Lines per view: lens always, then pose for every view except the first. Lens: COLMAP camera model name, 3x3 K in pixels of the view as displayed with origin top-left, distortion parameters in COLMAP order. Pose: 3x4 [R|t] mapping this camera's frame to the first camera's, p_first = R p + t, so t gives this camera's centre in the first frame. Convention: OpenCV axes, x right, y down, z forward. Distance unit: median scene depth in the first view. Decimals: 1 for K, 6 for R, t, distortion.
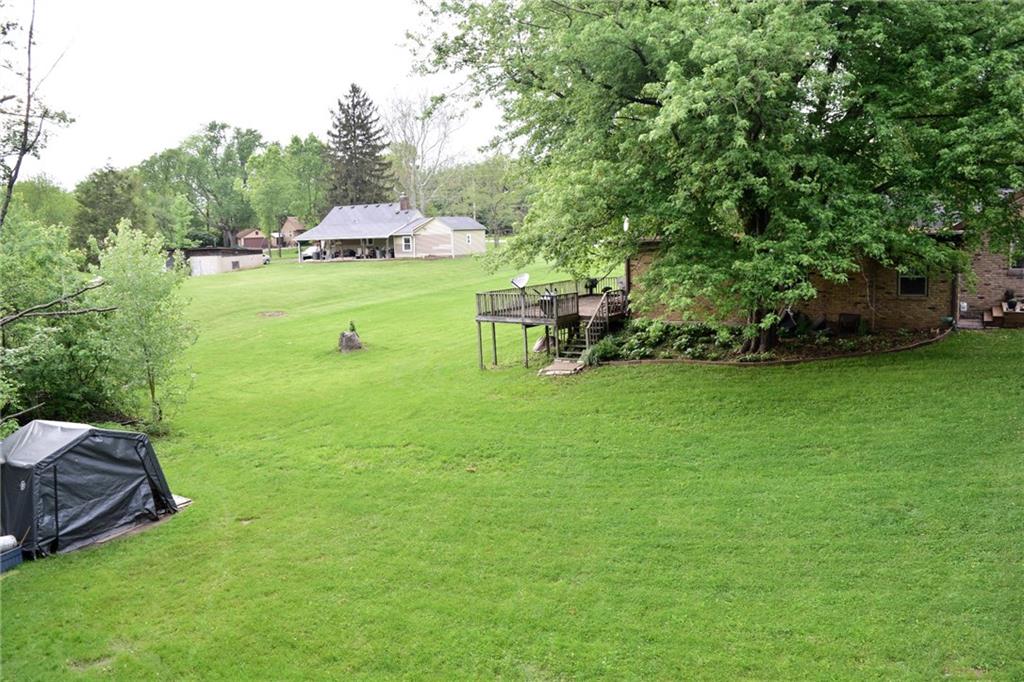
lens RADIAL K [[827.3, 0, 572.0], [0, 827.3, 340.7], [0, 0, 1]] dist [-0.089530, 0.017928]
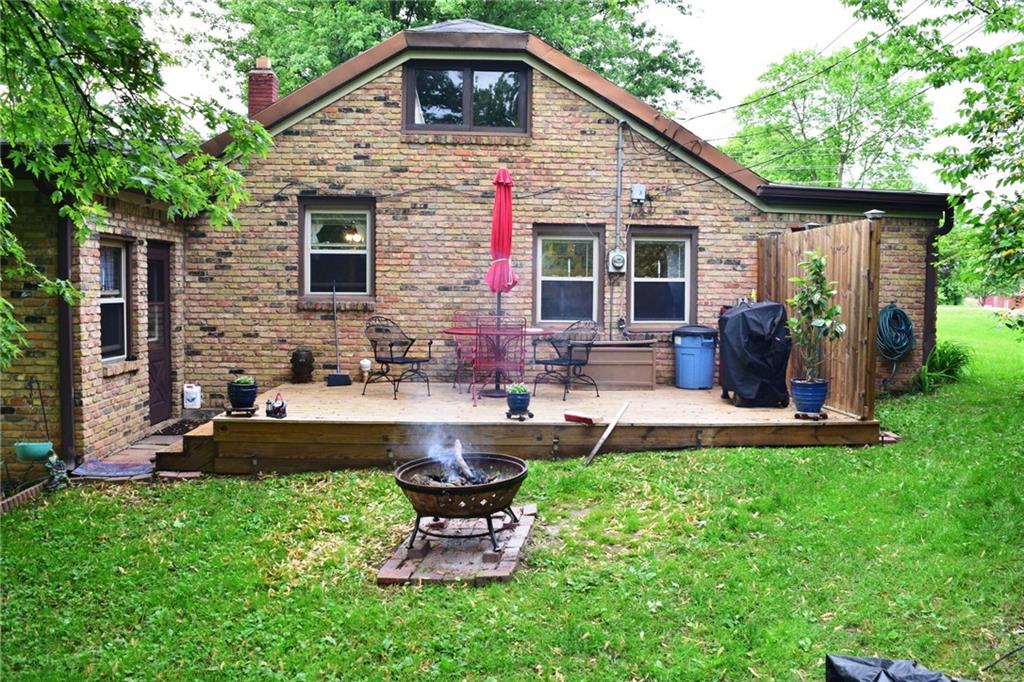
lens RADIAL K [[827.3, 0, 572.0], [0, 827.3, 340.7], [0, 0, 1]] dist [-0.089530, 0.017928]
pose [[0.835493, -0.004104, 0.549486, 0.450703], [0.046404, 0.996927, -0.063112, -0.037965], [-0.547538, 0.078228, 0.833116, 0.631132]]
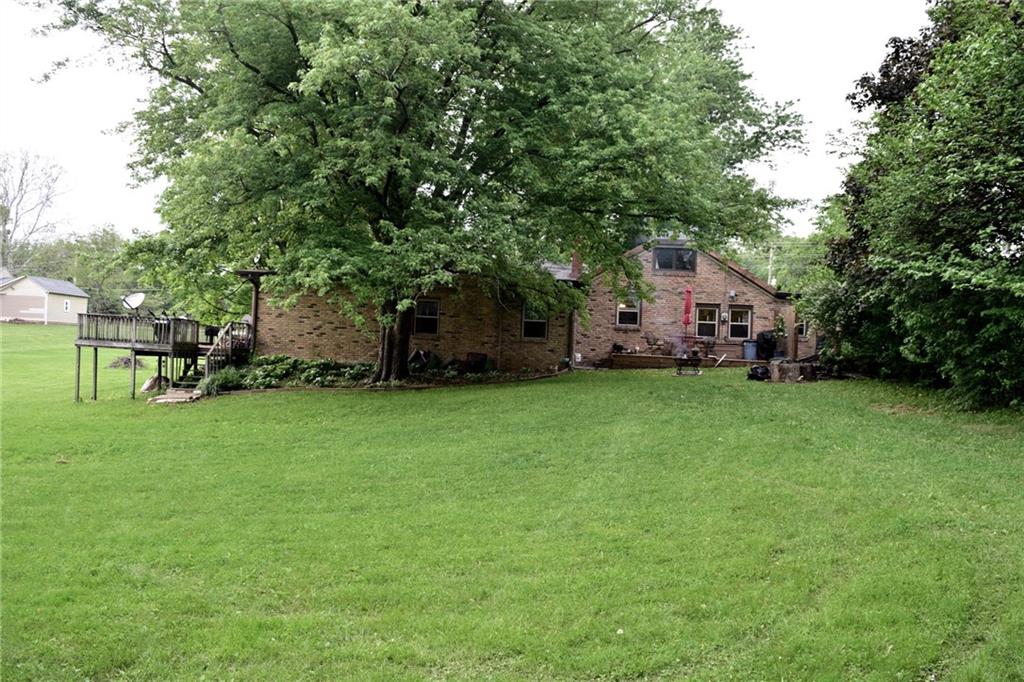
lens RADIAL K [[827.3, 0, 572.0], [0, 827.3, 340.7], [0, 0, 1]] dist [-0.089530, 0.017928]
pose [[0.900814, 0.067043, 0.428997, -0.005813], [-0.003472, 0.989088, -0.147284, 0.106449], [-0.434190, 0.131187, 0.891218, 0.004550]]
